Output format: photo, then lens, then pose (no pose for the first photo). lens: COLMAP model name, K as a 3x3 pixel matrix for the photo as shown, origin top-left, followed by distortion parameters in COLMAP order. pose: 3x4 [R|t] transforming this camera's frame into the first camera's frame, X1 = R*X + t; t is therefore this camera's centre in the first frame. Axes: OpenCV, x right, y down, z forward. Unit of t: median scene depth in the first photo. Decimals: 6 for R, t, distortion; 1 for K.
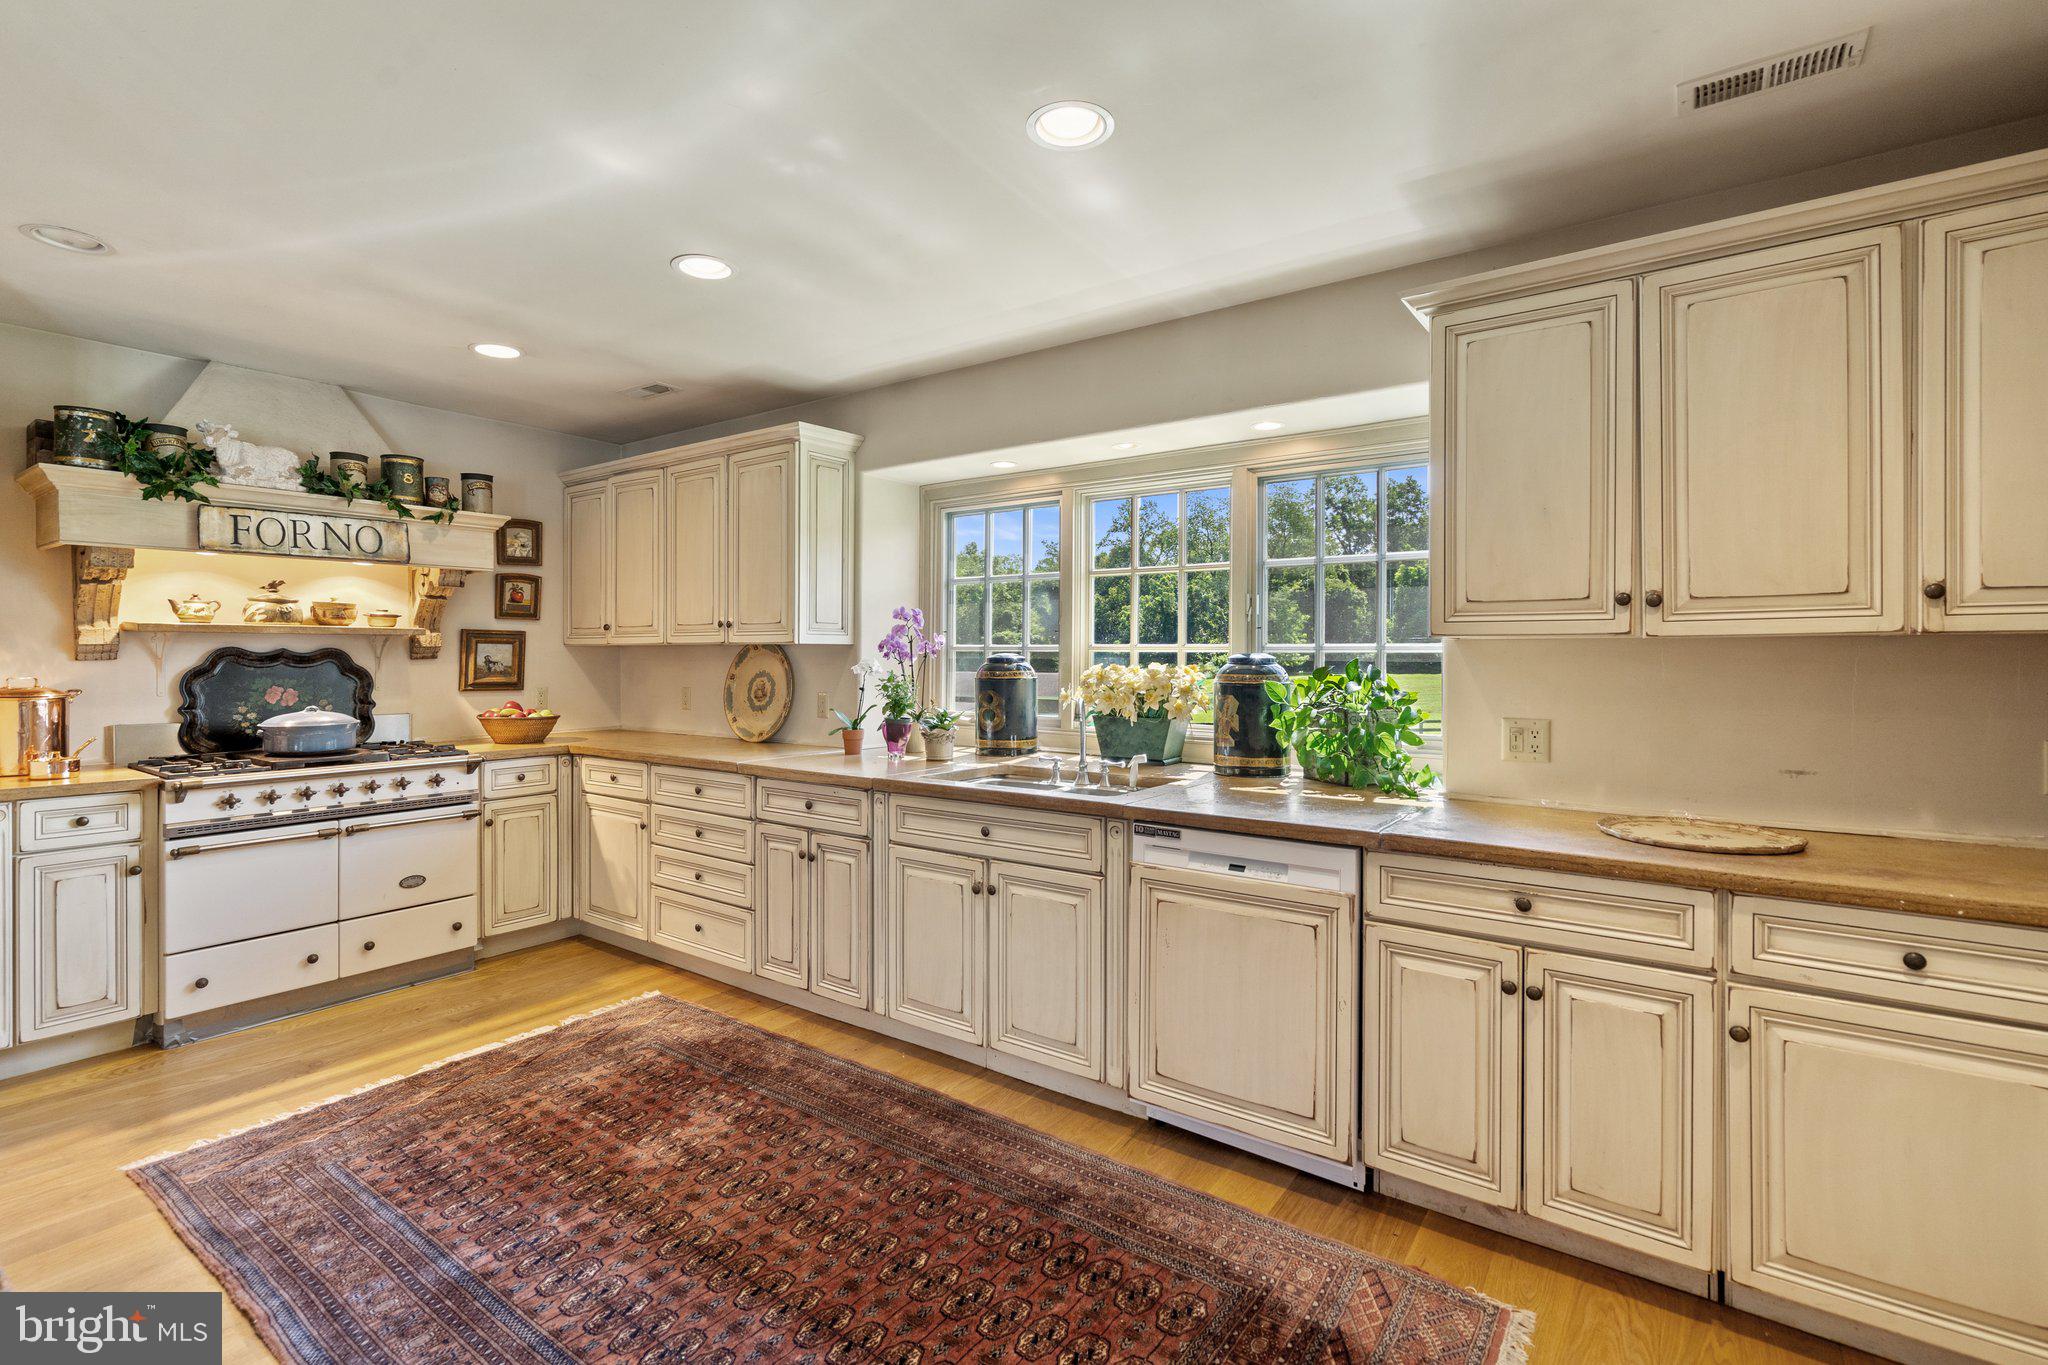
lens RADIAL K [[932.2, 0, 1002.6], [0, 932.2, 661.5], [0, 0, 1]] dist [-0.002224, -0.000196]
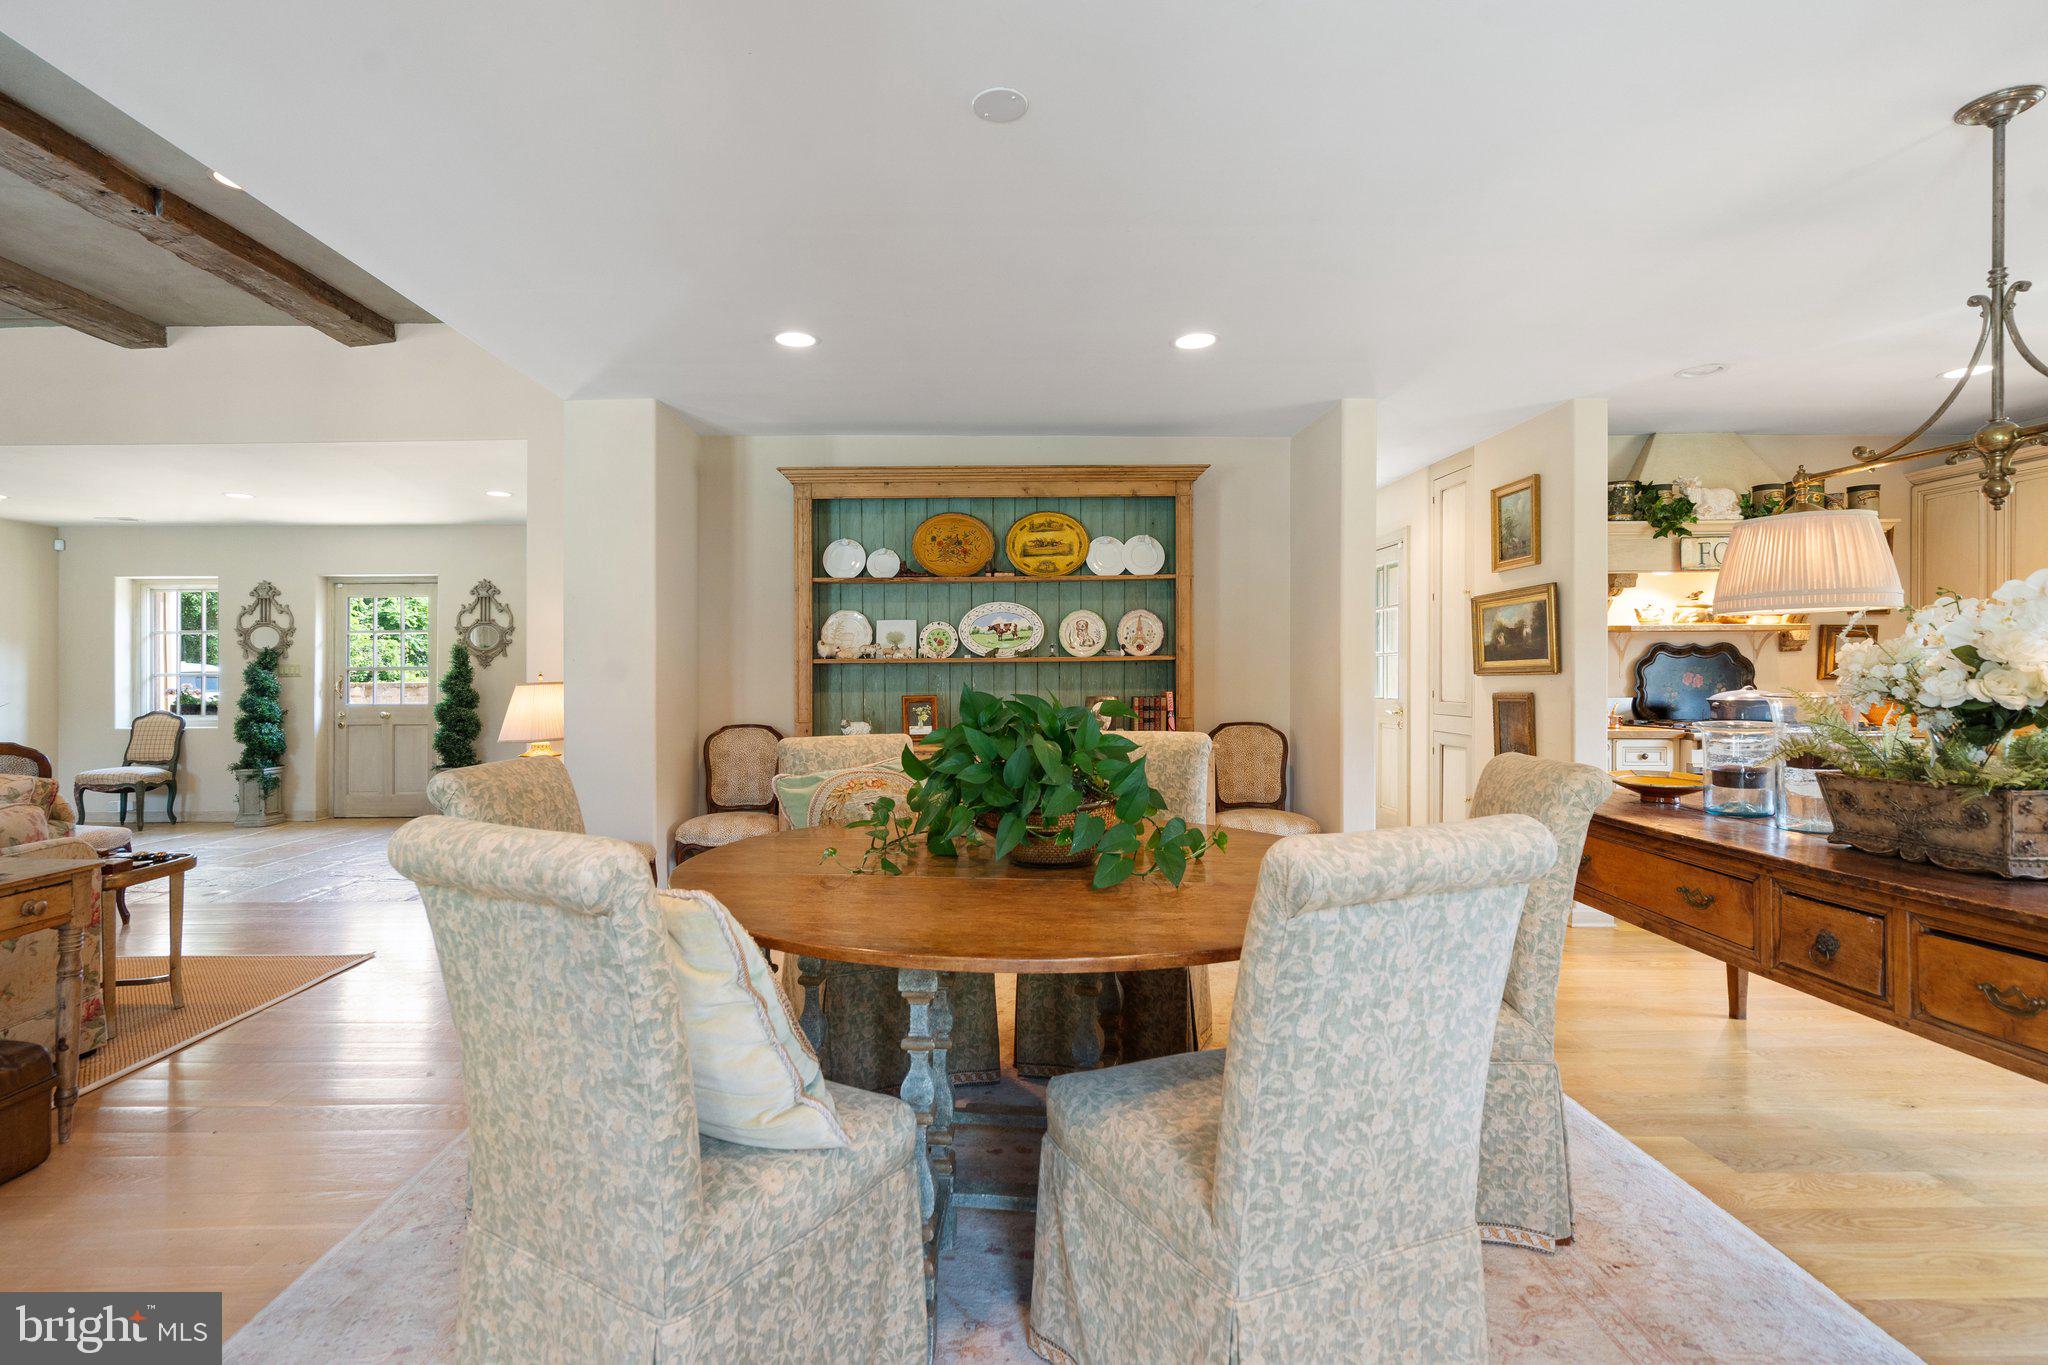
lens RADIAL K [[949.8, 0, 994.2], [0, 949.8, 672.2], [0, 0, 1]] dist [-0.005960, 0.000597]
pose [[0.601265, -0.007567, -0.799013, -0.352426], [0.001409, 0.999964, -0.008409, 0.042031], [0.799048, 0.003930, 0.601254, -0.665974]]
